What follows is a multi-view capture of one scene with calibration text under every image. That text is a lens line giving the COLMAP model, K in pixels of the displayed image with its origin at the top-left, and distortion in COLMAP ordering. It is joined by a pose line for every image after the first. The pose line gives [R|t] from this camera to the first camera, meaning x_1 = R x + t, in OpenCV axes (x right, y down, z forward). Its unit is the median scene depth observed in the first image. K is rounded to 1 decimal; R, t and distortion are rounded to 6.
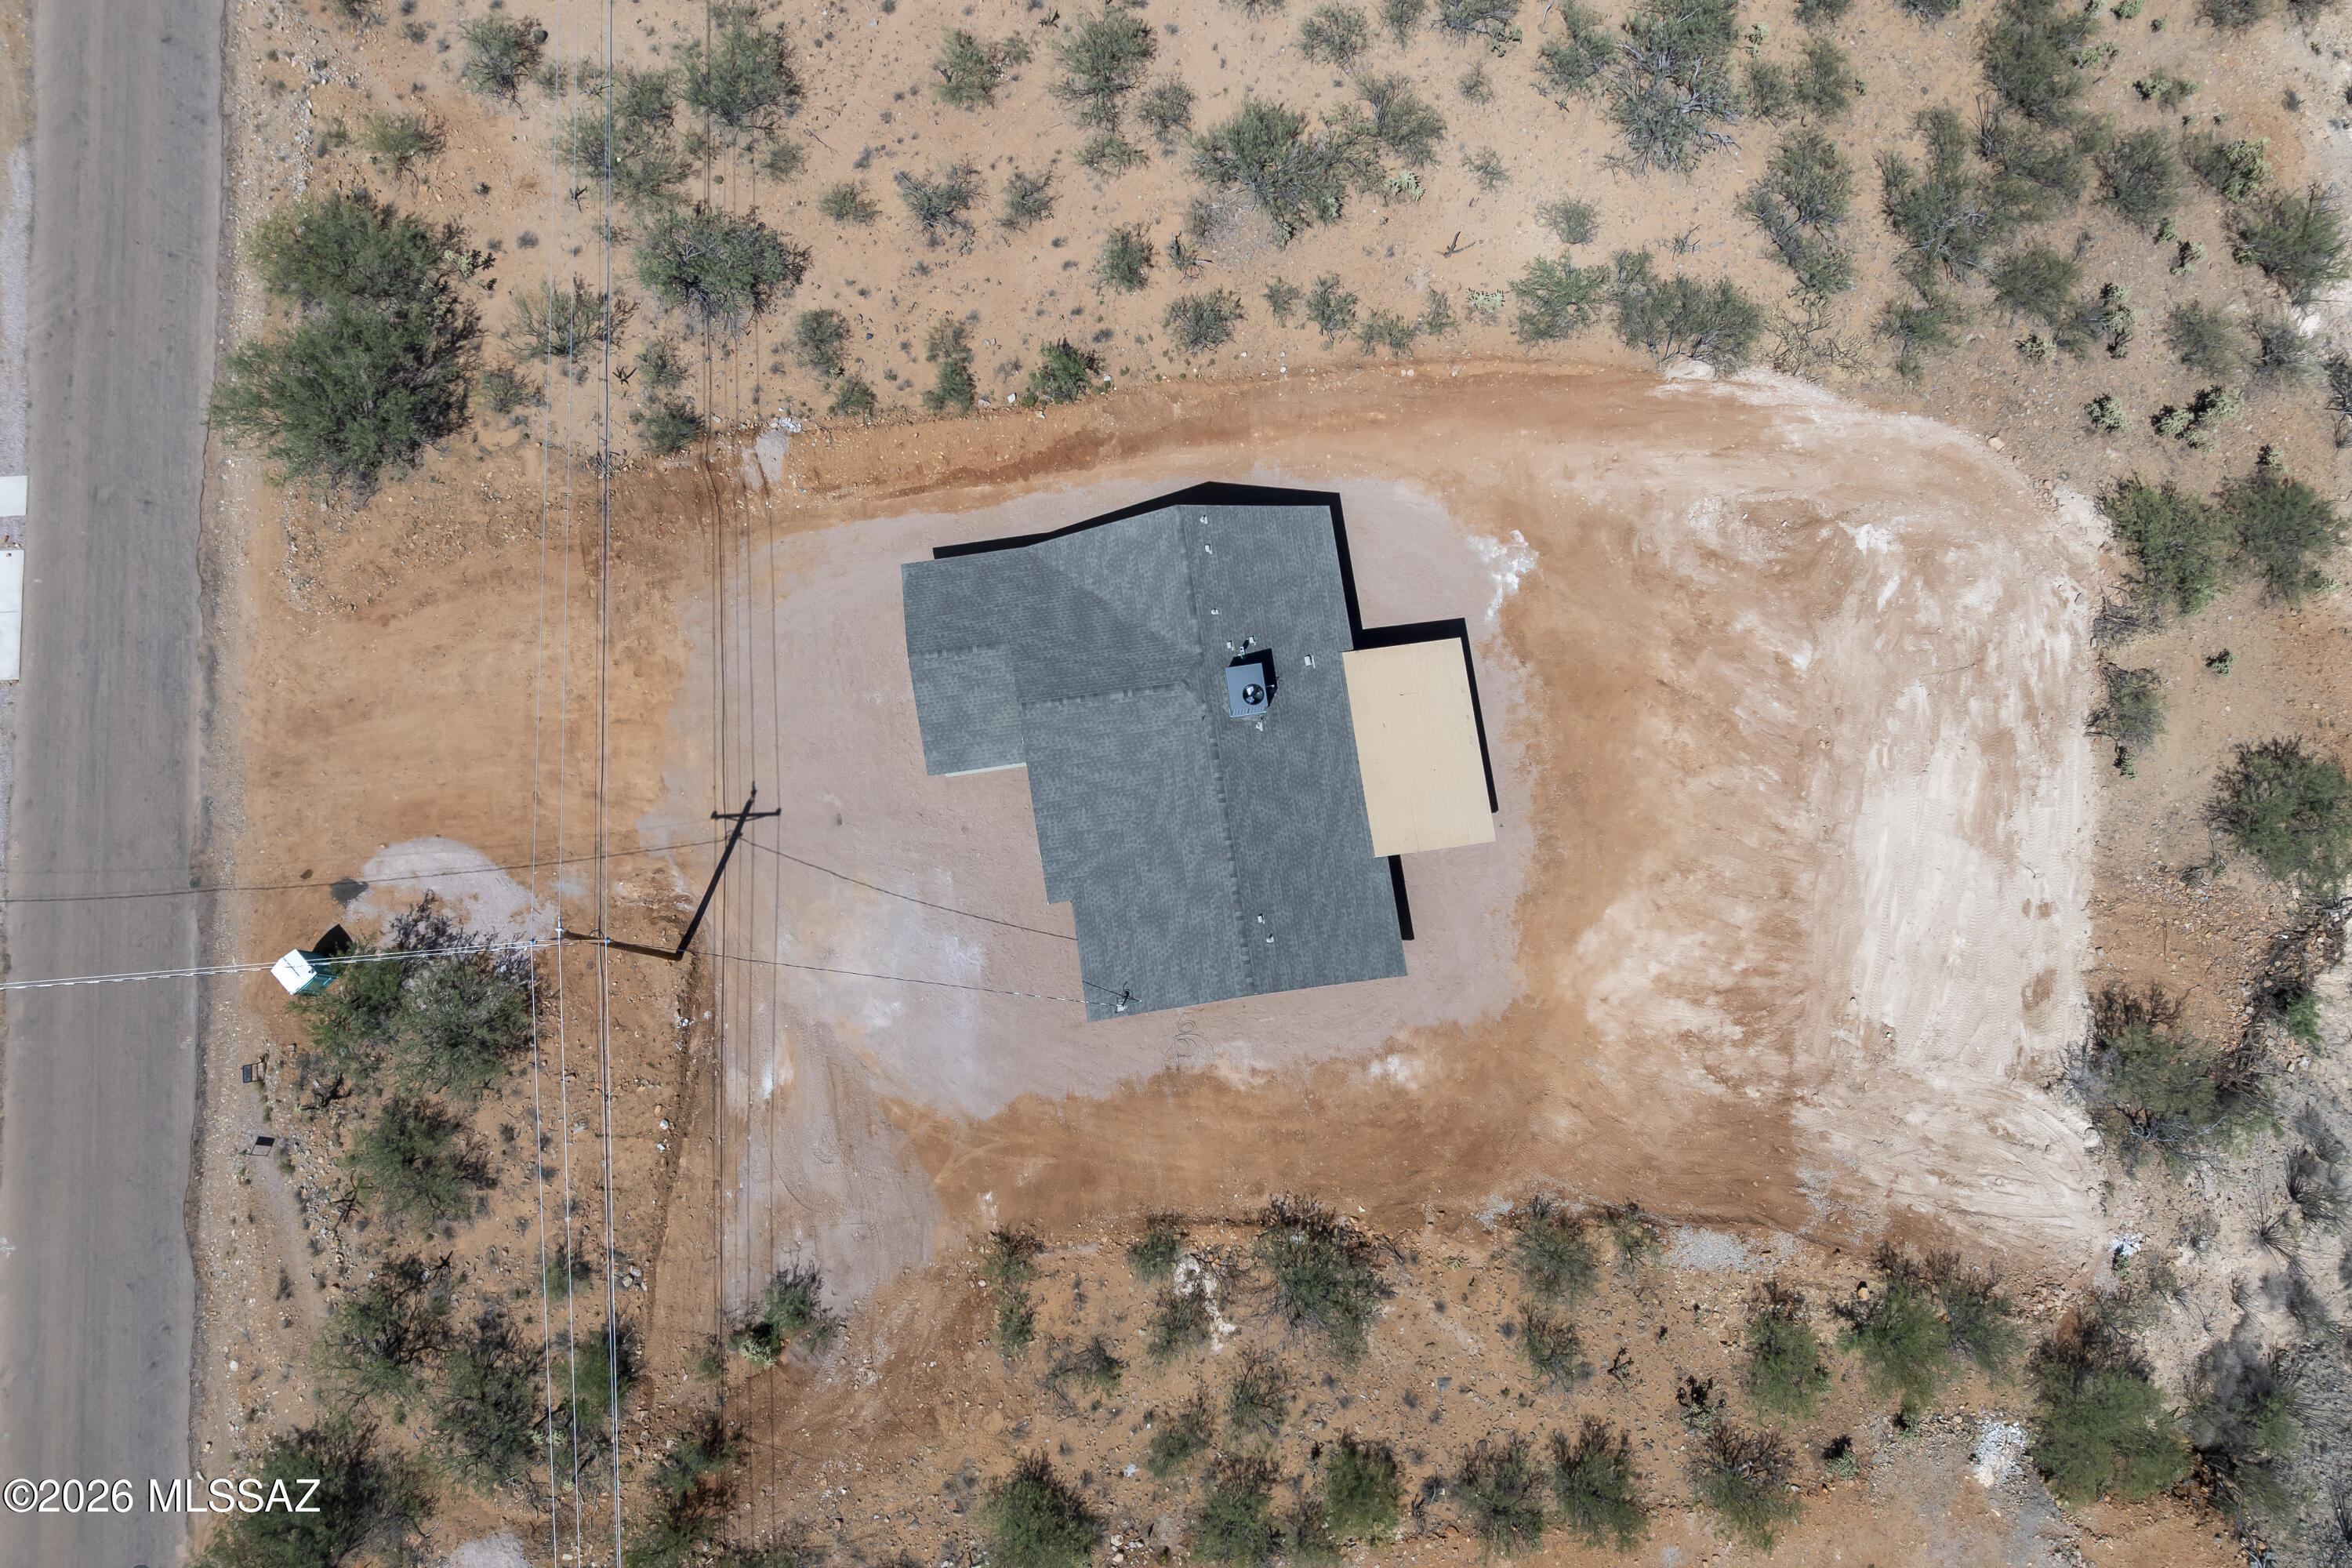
lens RADIAL K [[1682.3, 0, 1176.0], [0, 1682.3, 784.0], [0, 0, 1]] dist [-0.046944, -0.003596]
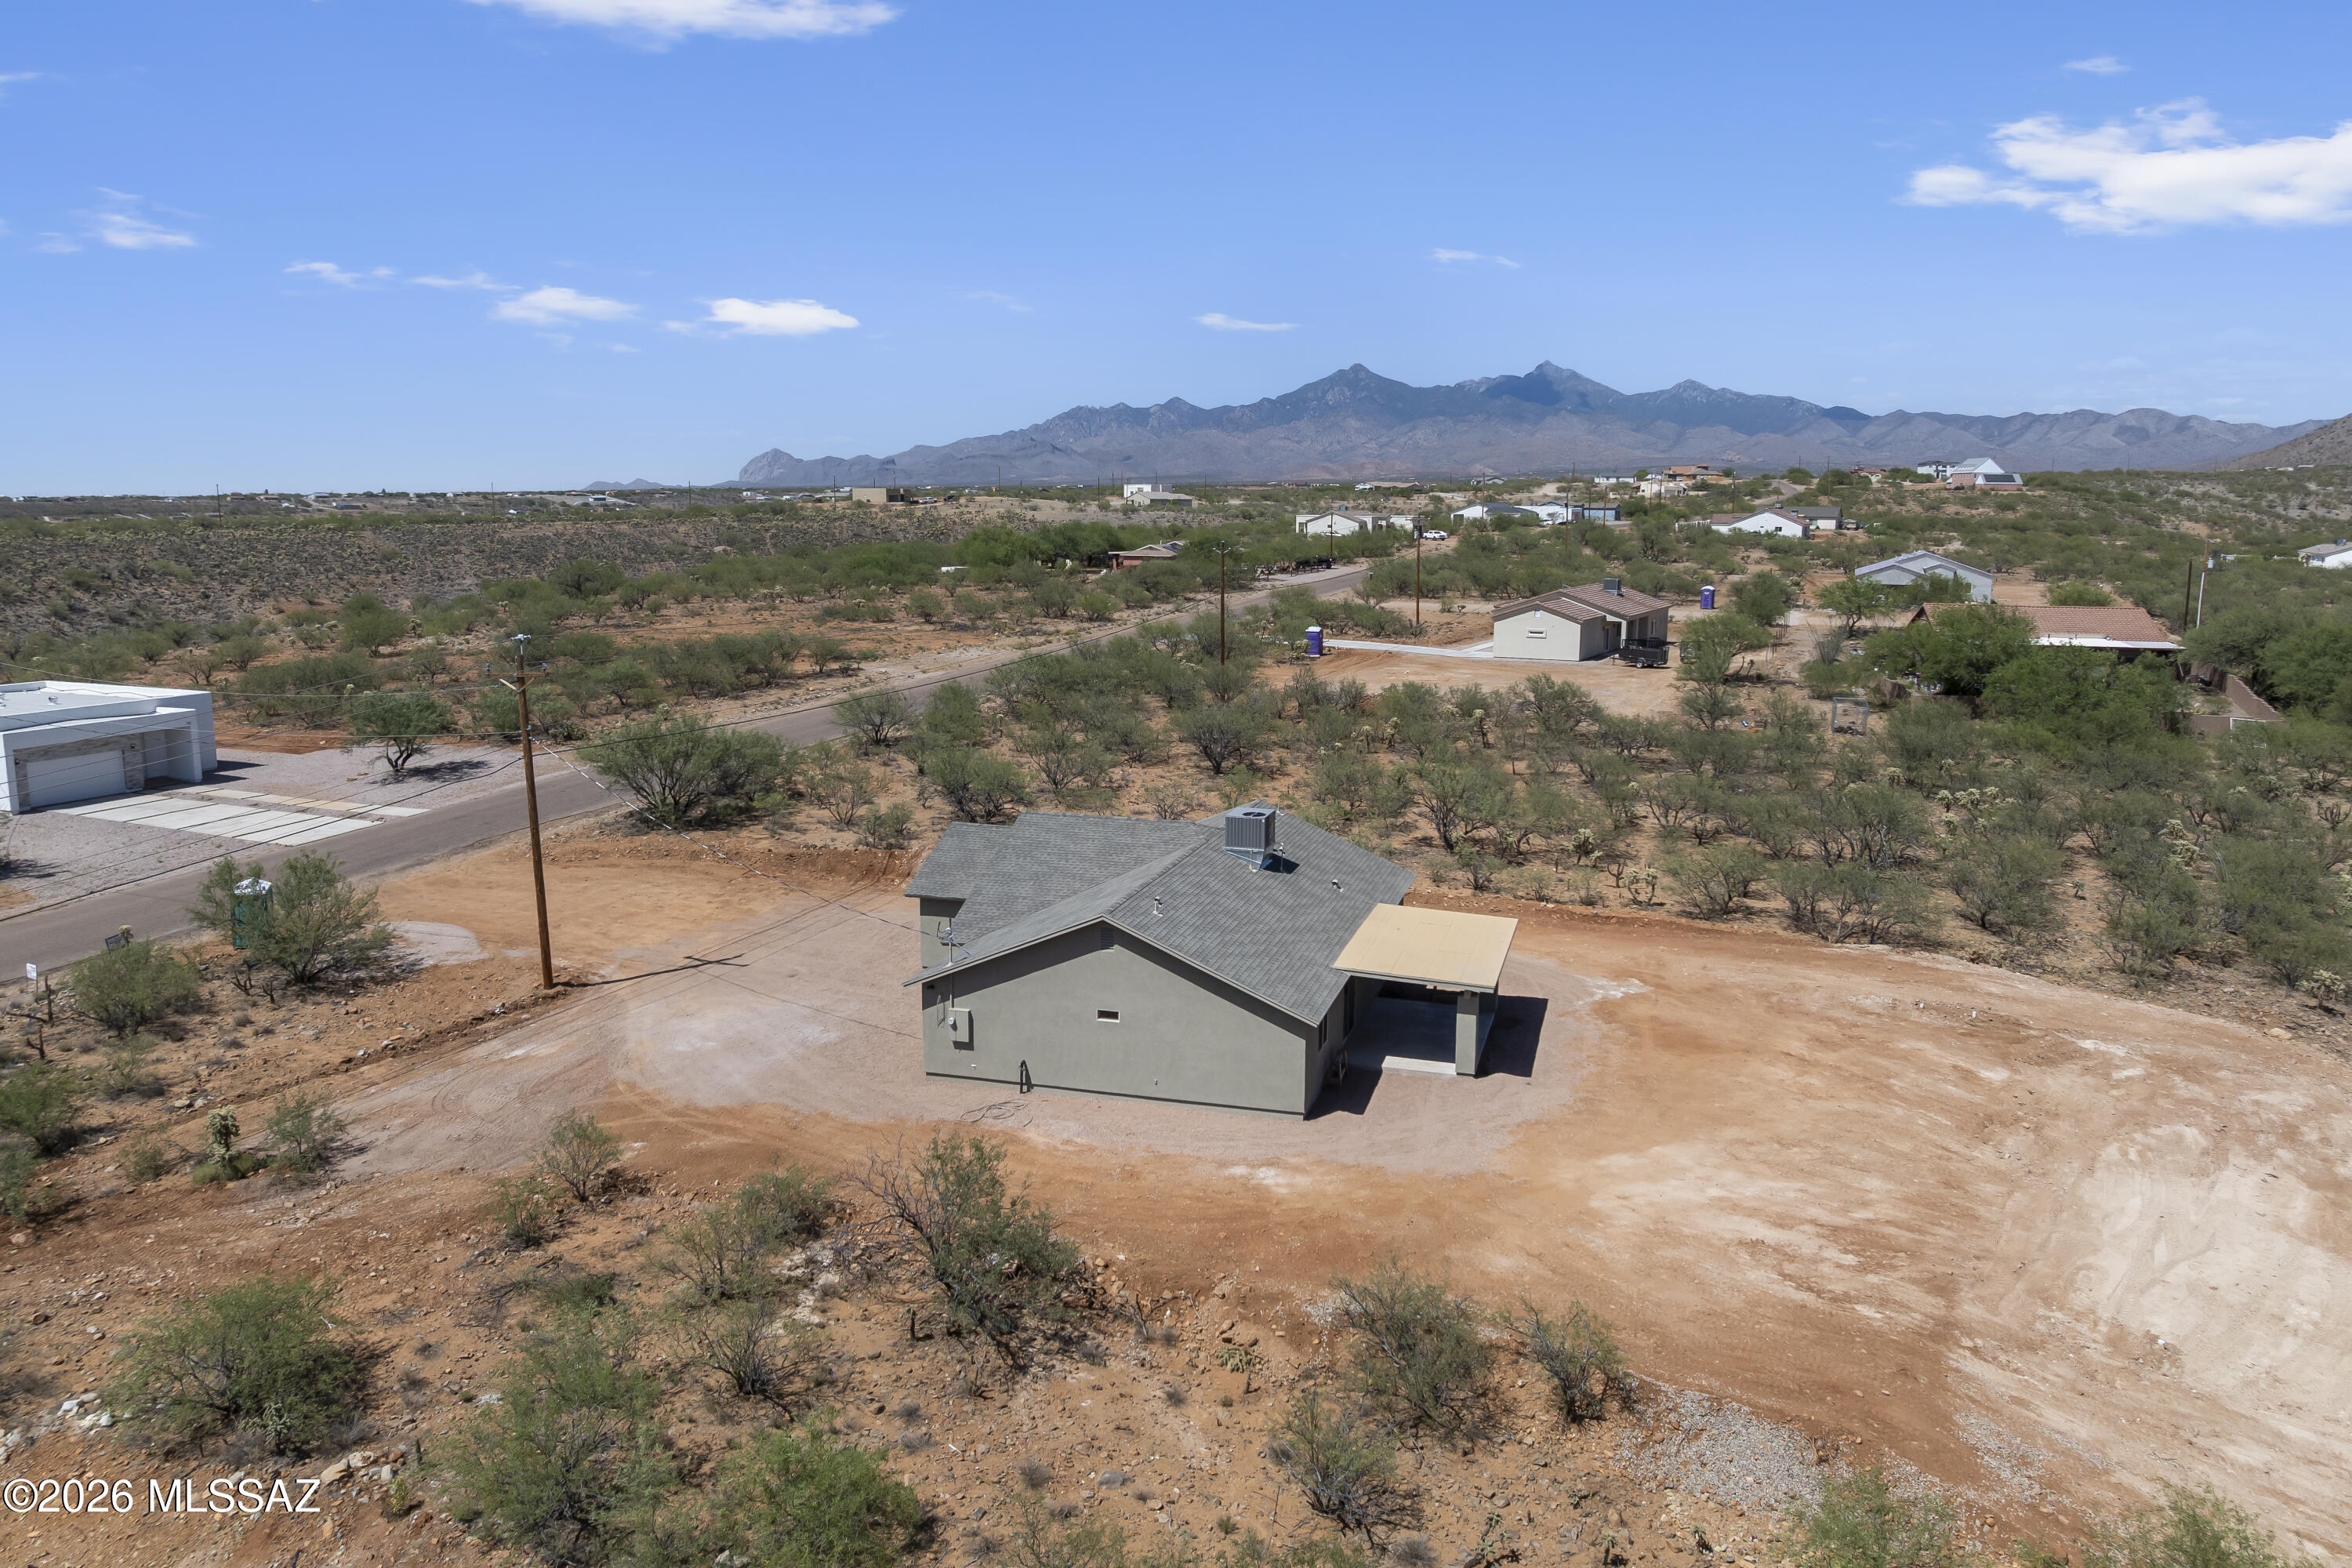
lens RADIAL K [[1682.3, 0, 1176.0], [0, 1682.3, 784.0], [0, 0, 1]] dist [-0.046944, -0.003596]
pose [[0.908582, 0.066496, -0.412379, 0.351725], [-0.413776, 0.278385, -0.866770, 0.693924], [0.057163, 0.958165, 0.280450, 0.673516]]
